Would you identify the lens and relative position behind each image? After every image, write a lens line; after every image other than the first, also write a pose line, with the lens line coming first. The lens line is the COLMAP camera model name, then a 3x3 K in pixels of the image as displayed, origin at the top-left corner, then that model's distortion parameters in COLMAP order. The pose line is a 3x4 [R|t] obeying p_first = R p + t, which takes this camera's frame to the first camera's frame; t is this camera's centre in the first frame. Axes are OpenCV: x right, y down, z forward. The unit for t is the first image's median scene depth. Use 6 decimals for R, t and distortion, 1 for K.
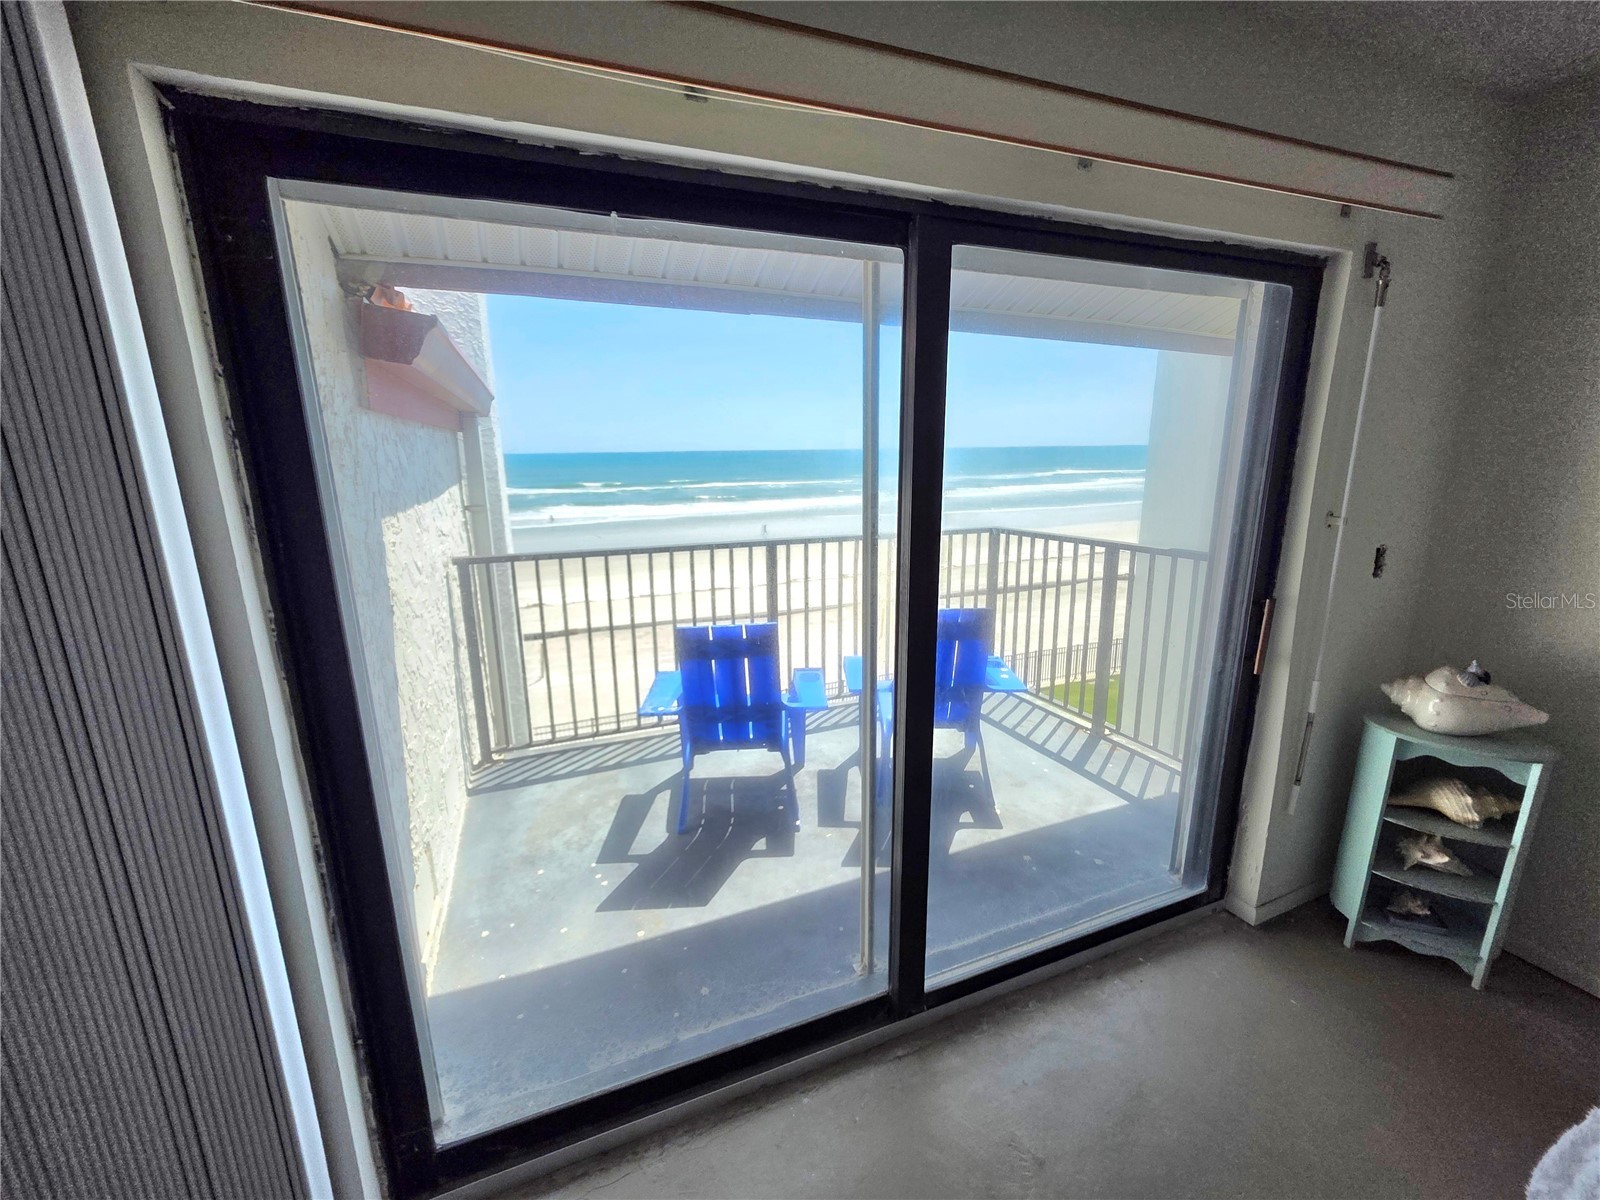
lens RADIAL K [[635.8, 0, 789.9], [0, 635.8, 592.7], [0, 0, 1]] dist [0.000267, 0.000116]
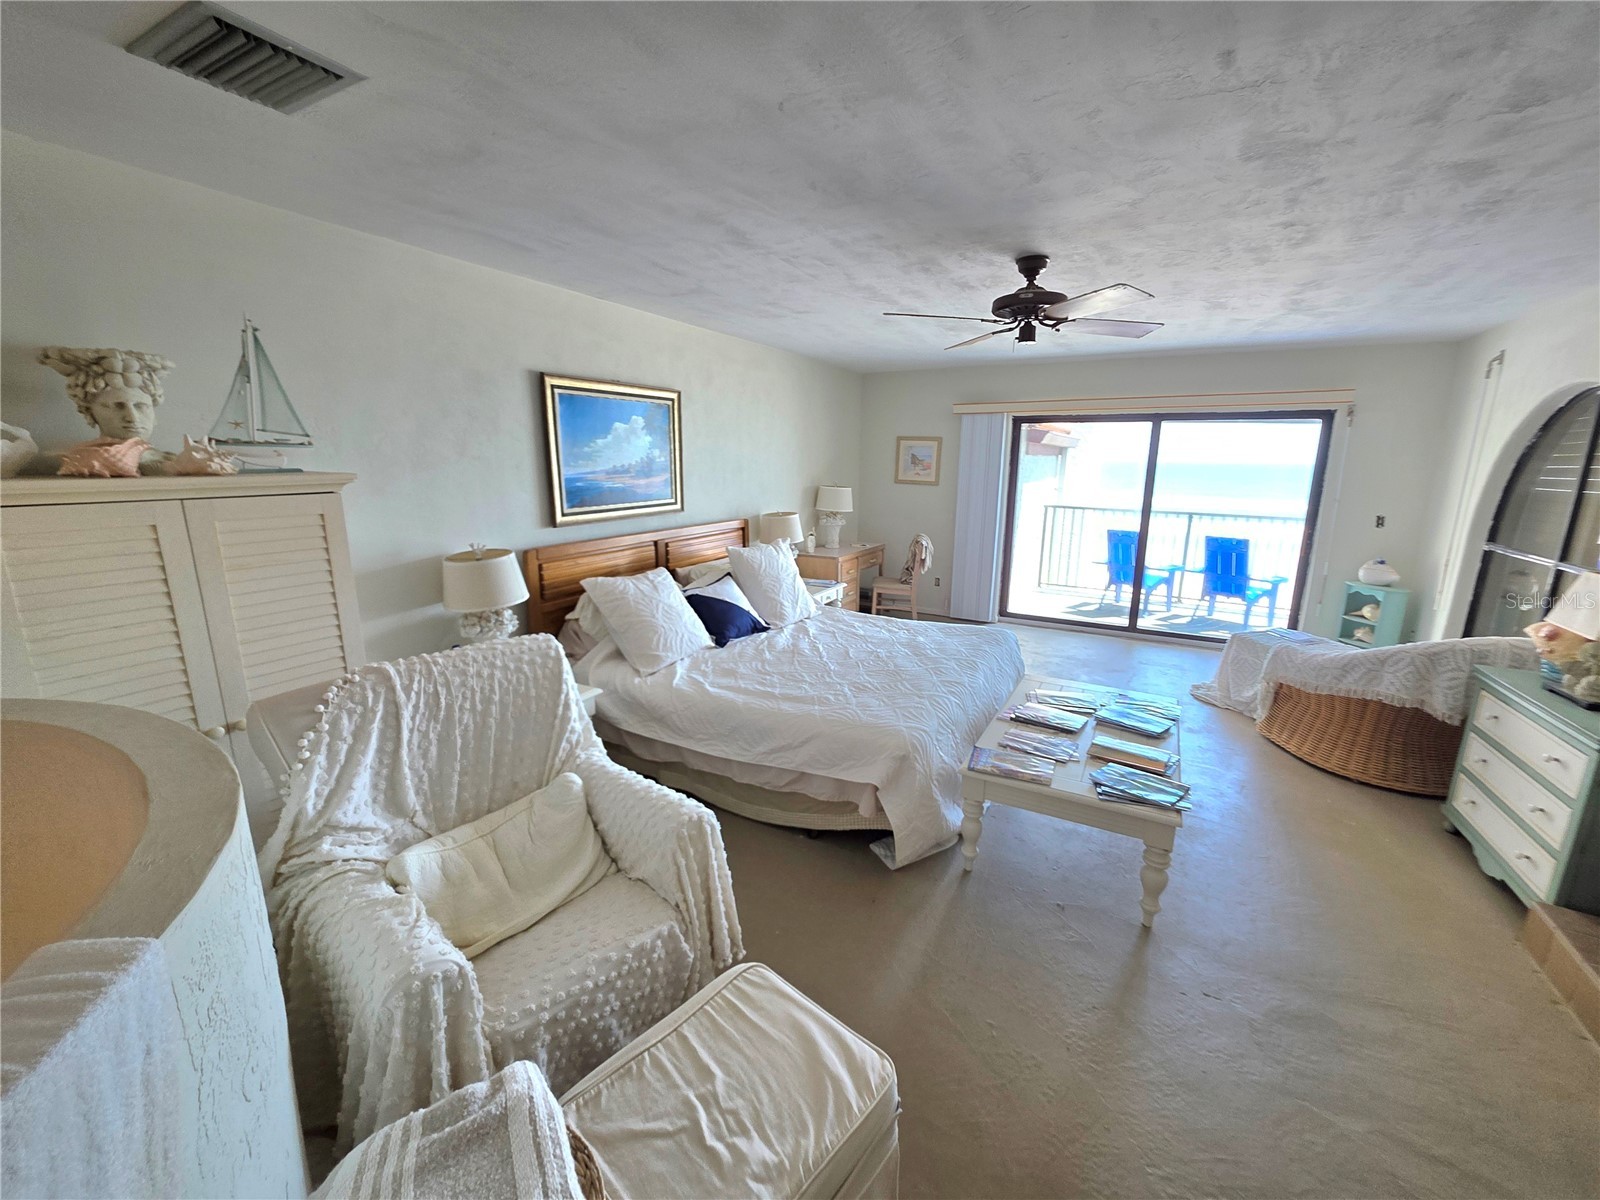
lens RADIAL K [[648.2, 0, 804.6], [0, 648.2, 591.8], [0, 0, 1]] dist [0.001621, -0.000006]
pose [[0.646342, 0.177781, -0.742048, 1.570101], [-0.186755, 0.979760, 0.072063, 0.510241], [0.739840, 0.092004, 0.666462, -2.603527]]
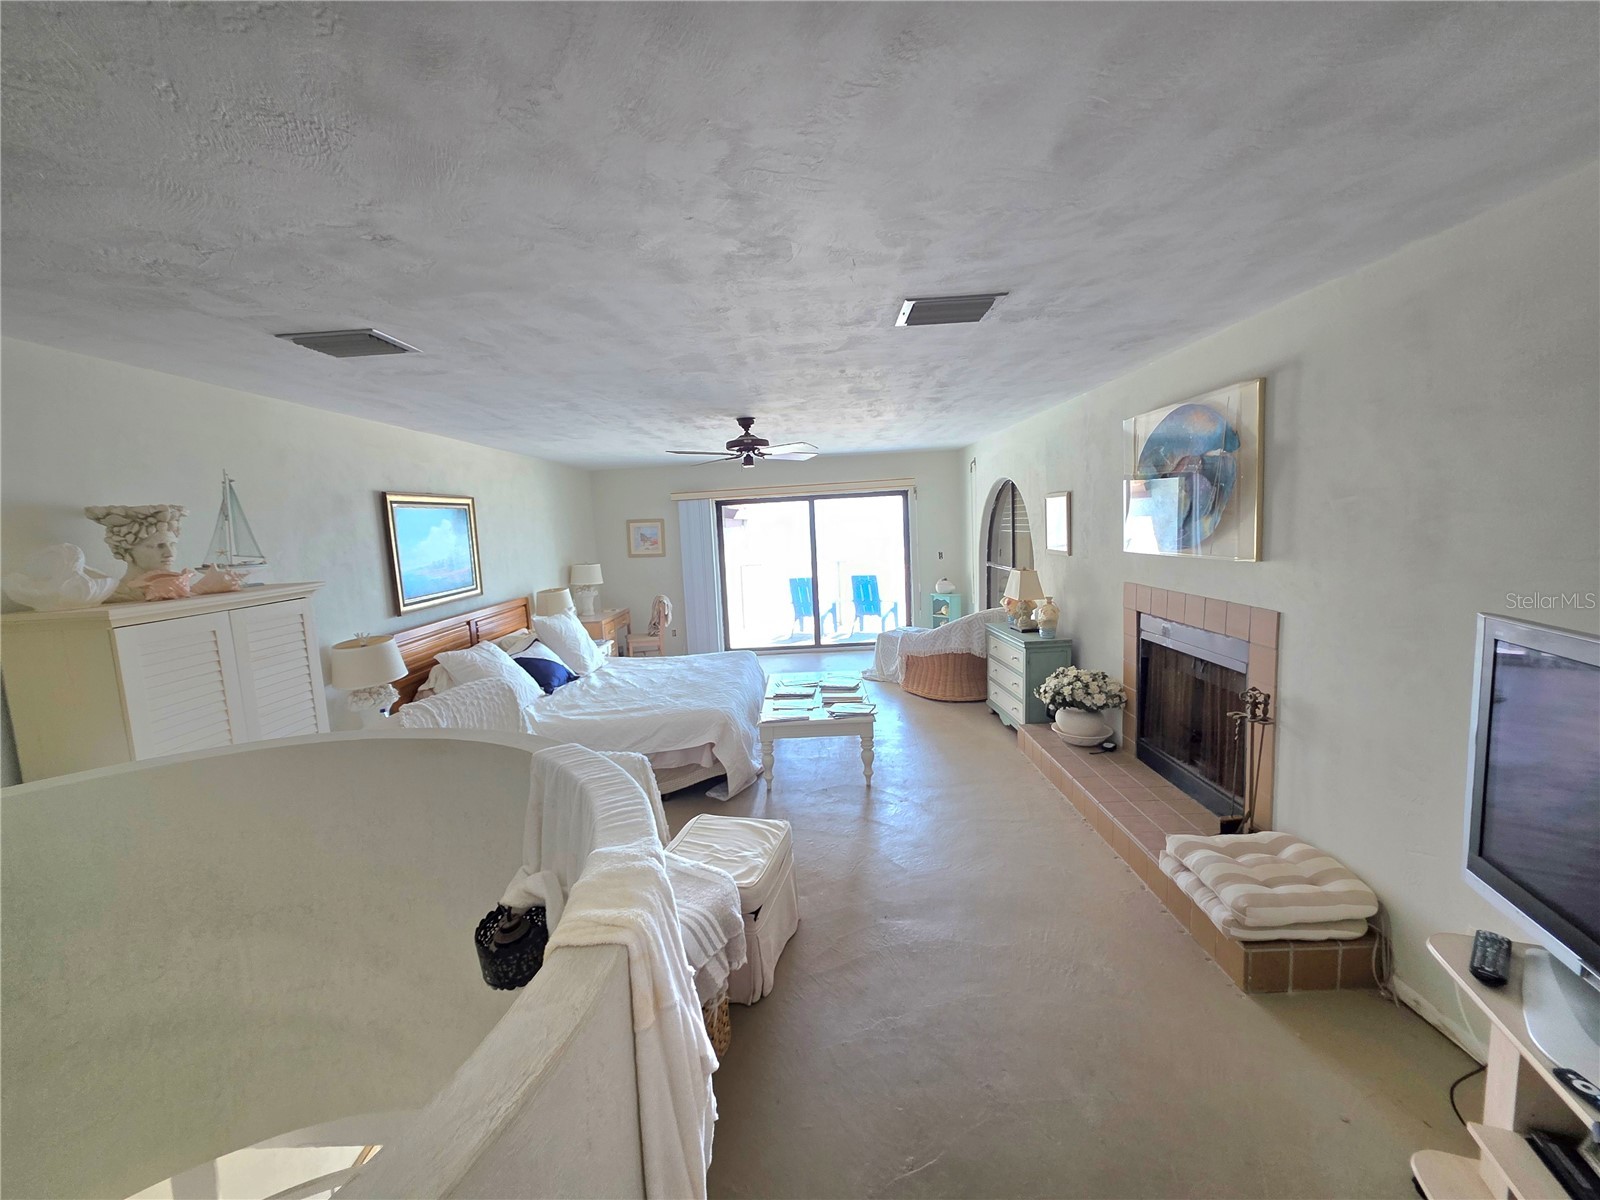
lens RADIAL K [[635.8, 0, 789.9], [0, 635.8, 592.7], [0, 0, 1]] dist [0.000267, 0.000116]
pose [[0.924757, 0.009271, -0.380444, 1.777016], [-0.045346, 0.995265, -0.085972, 0.652082], [0.377846, 0.096755, 0.920799, -3.476267]]
